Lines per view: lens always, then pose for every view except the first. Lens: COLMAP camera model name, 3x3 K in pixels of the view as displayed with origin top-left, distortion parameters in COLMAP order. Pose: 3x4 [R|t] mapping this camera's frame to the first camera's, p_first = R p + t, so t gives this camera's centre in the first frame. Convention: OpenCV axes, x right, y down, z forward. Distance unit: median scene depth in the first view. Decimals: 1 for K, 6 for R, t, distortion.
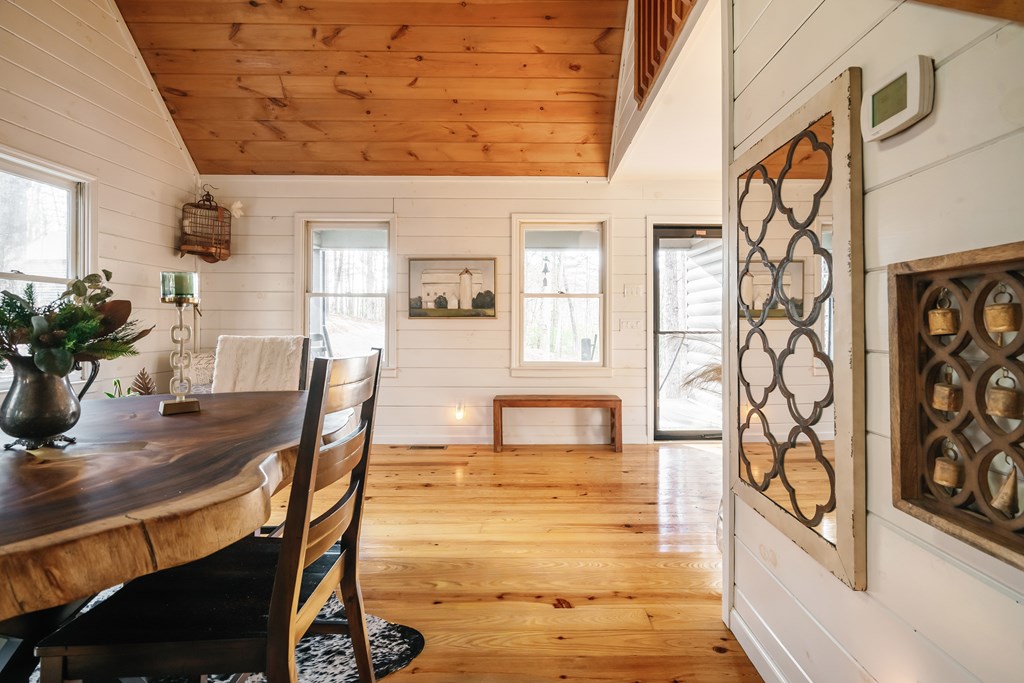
lens RADIAL K [[471.6, 0, 515.2], [0, 471.6, 332.7], [0, 0, 1]] dist [-0.003502, 0.002047]
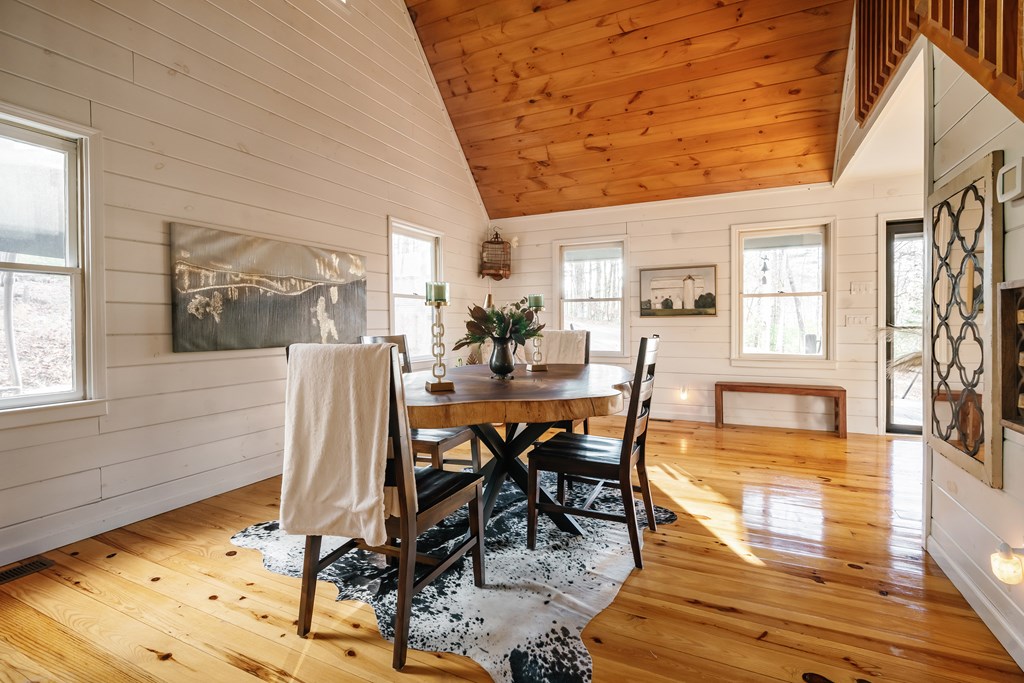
lens RADIAL K [[471.6, 0, 493.5], [0, 471.6, 331.6], [0, 0, 1]] dist [-0.003502, 0.002047]
pose [[0.897179, -0.001117, -0.441666, -0.021546], [0.001913, 0.999997, 0.001357, 0.005807], [0.441663, -0.002062, 0.897179, -0.316751]]
